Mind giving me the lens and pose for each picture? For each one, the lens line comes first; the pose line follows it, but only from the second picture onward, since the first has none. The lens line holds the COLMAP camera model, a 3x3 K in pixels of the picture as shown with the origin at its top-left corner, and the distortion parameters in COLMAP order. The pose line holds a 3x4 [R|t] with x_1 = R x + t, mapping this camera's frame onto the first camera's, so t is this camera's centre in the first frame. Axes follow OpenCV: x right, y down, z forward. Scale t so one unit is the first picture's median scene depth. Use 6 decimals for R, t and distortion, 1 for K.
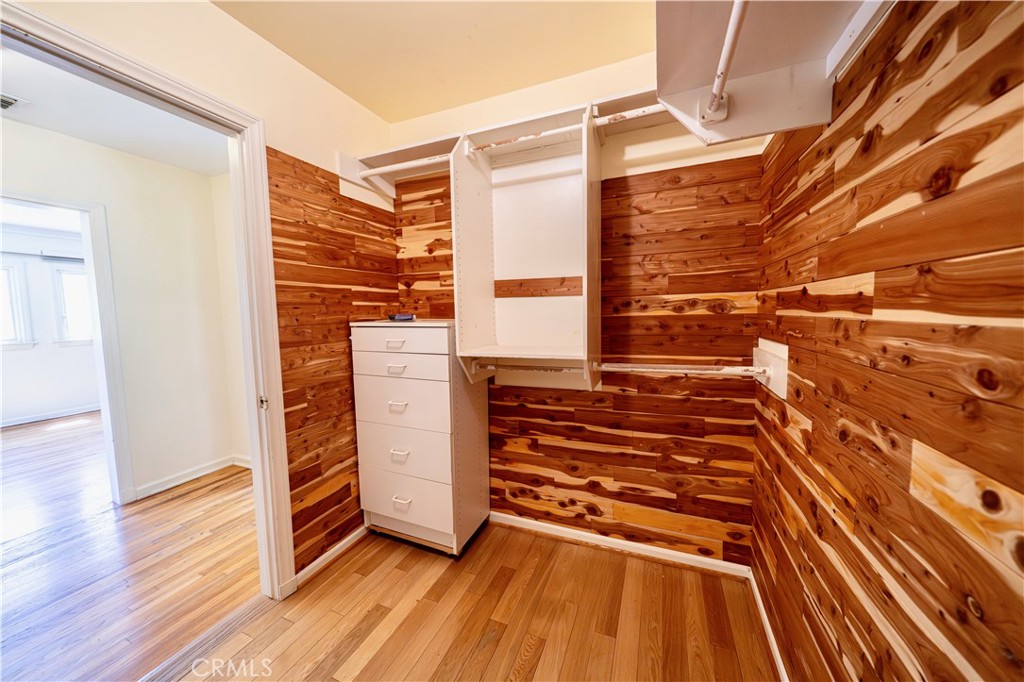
lens RADIAL K [[346.0, 0, 519.3], [0, 346.0, 337.0], [0, 0, 1]] dist [0.000158, 0.000103]
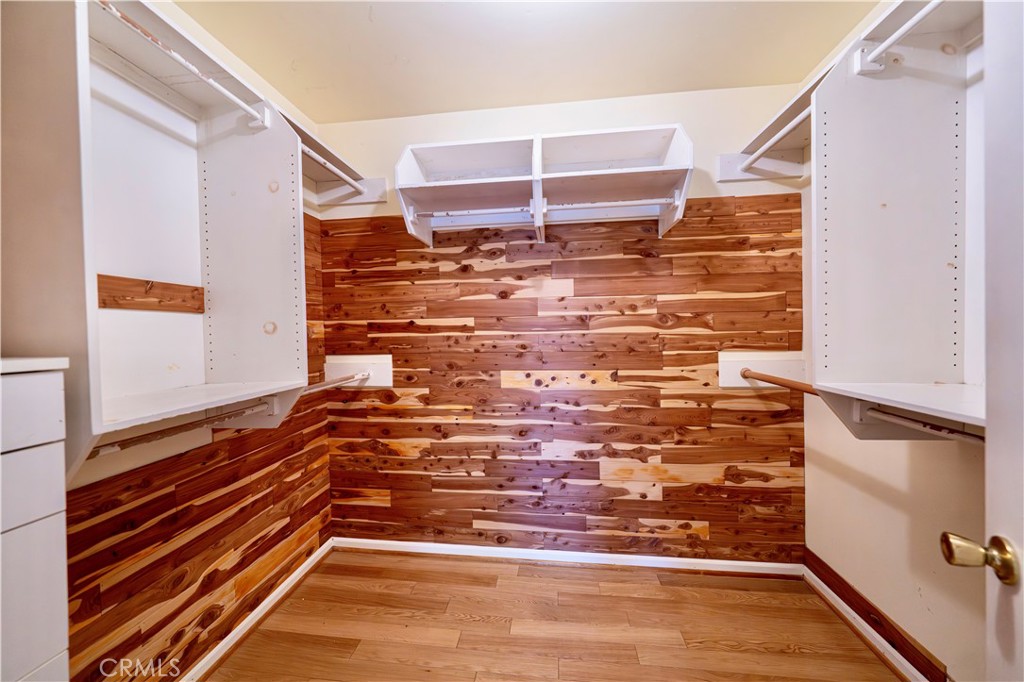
lens RADIAL K [[346.0, 0, 515.1], [0, 346.0, 337.3], [0, 0, 1]] dist [0.000158, 0.000103]
pose [[-0.266199, 0.004863, 0.963906, -0.735739], [0.095411, 0.995209, 0.021328, -0.025906], [-0.959184, 0.097645, -0.265388, 0.618116]]
